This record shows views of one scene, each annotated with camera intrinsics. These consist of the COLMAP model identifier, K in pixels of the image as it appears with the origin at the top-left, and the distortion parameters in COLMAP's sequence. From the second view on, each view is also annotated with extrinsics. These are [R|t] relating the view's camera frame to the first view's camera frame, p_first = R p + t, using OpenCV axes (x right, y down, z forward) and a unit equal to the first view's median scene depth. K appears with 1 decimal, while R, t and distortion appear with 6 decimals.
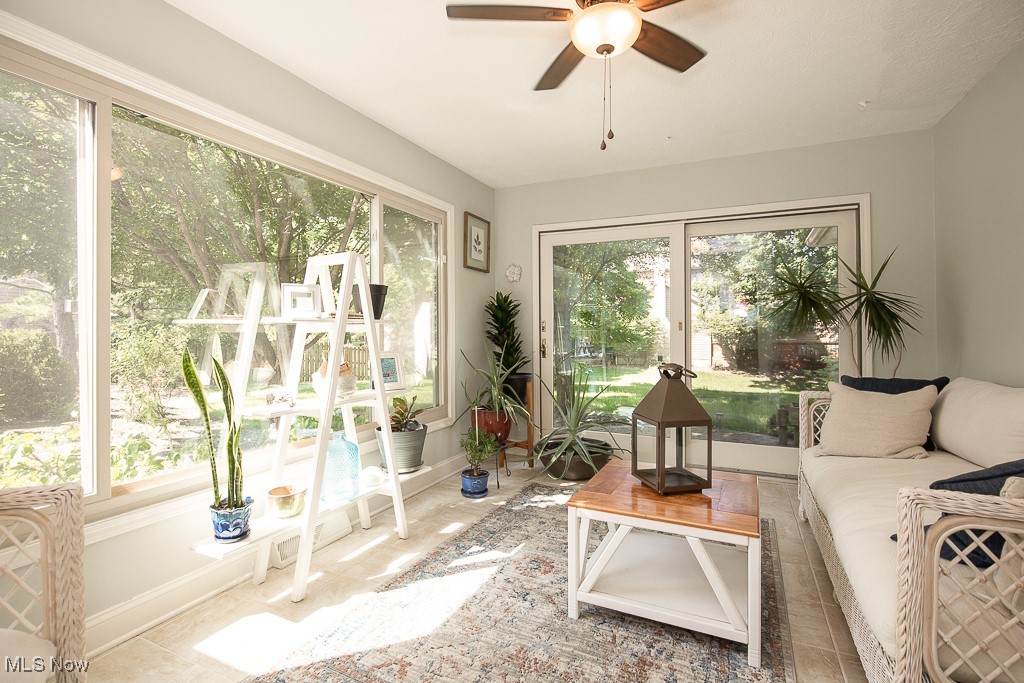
lens RADIAL K [[479.5, 0, 512.8], [0, 479.5, 336.2], [0, 0, 1]] dist [-0.000120, -0.000434]
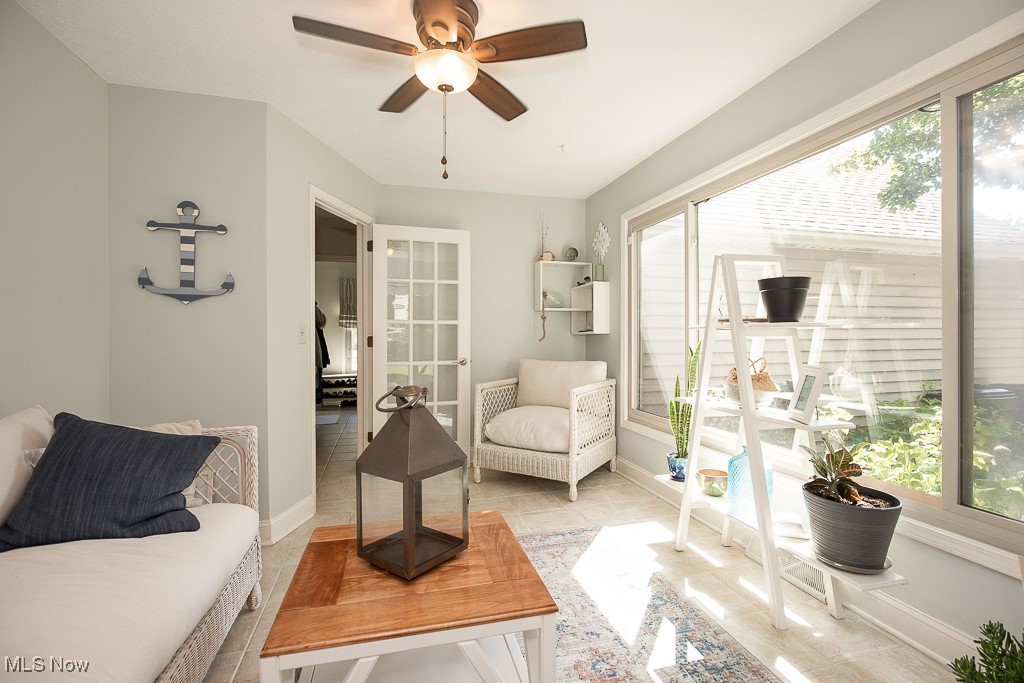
lens RADIAL K [[479.5, 0, 514.0], [0, 479.5, 337.8], [0, 0, 1]] dist [-0.000120, -0.000434]
pose [[-0.763418, 0.008174, -0.645854, 0.611569], [0.001538, 0.999940, 0.010837, -0.017961], [0.645903, 0.007280, -0.763384, 1.486857]]
